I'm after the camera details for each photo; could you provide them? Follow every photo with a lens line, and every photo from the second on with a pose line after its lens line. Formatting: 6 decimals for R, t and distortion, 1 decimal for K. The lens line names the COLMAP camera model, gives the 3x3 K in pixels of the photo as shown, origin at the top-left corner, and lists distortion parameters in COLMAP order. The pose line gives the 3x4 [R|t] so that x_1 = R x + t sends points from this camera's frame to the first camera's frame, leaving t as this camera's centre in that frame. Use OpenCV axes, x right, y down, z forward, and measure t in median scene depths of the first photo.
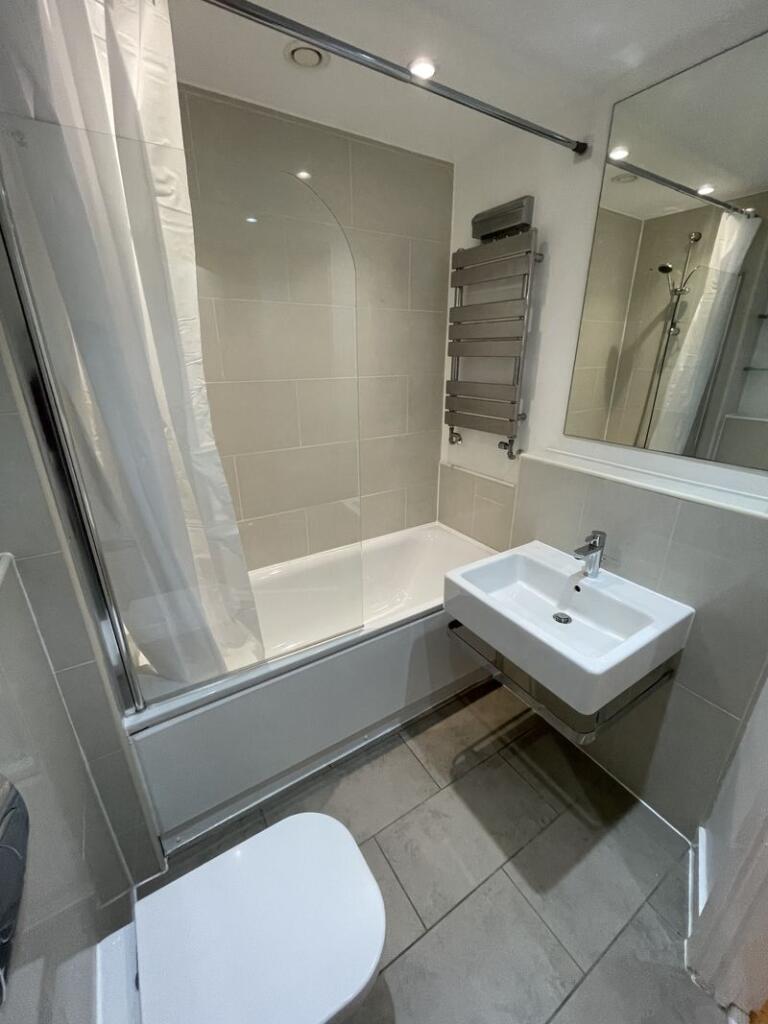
lens RADIAL K [[417.0, 0, 384.0], [0, 417.0, 512.0], [0, 0, 1]] dist [-0.000270, -0.000963]
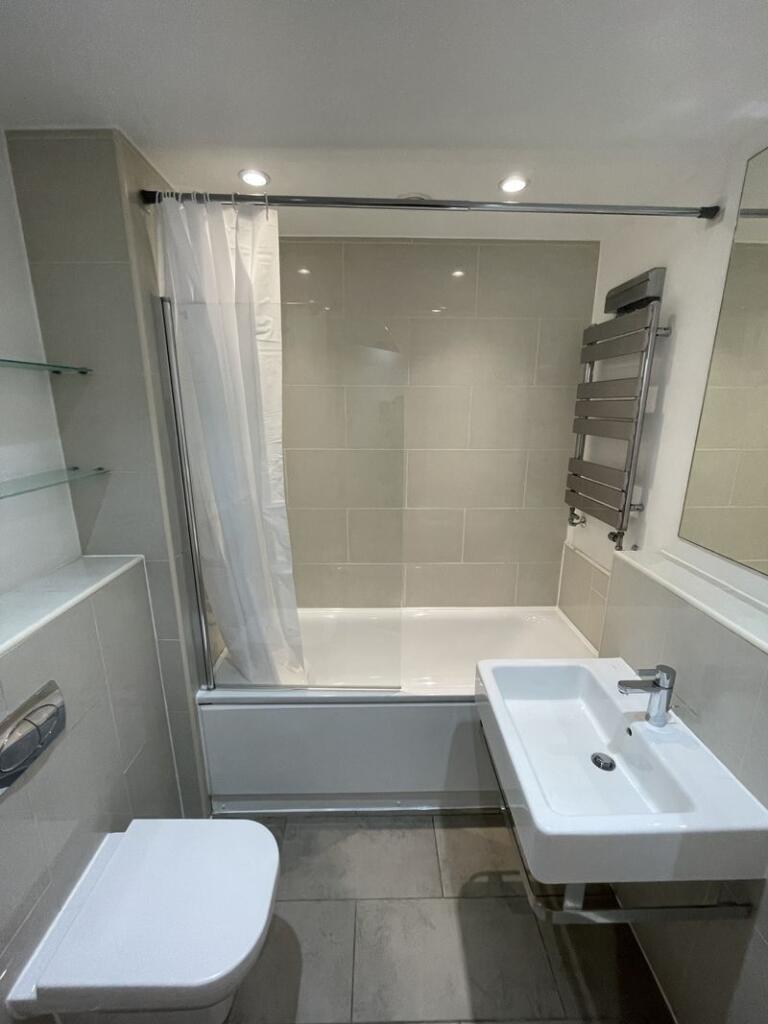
lens RADIAL K [[417.0, 0, 384.0], [0, 417.0, 512.0], [0, 0, 1]] dist [-0.000270, -0.000963]
pose [[0.853228, 0.134682, -0.503849, 0.378384], [-0.191356, 0.979547, -0.062208, -0.080503], [0.485165, 0.149492, 0.861549, 0.025562]]
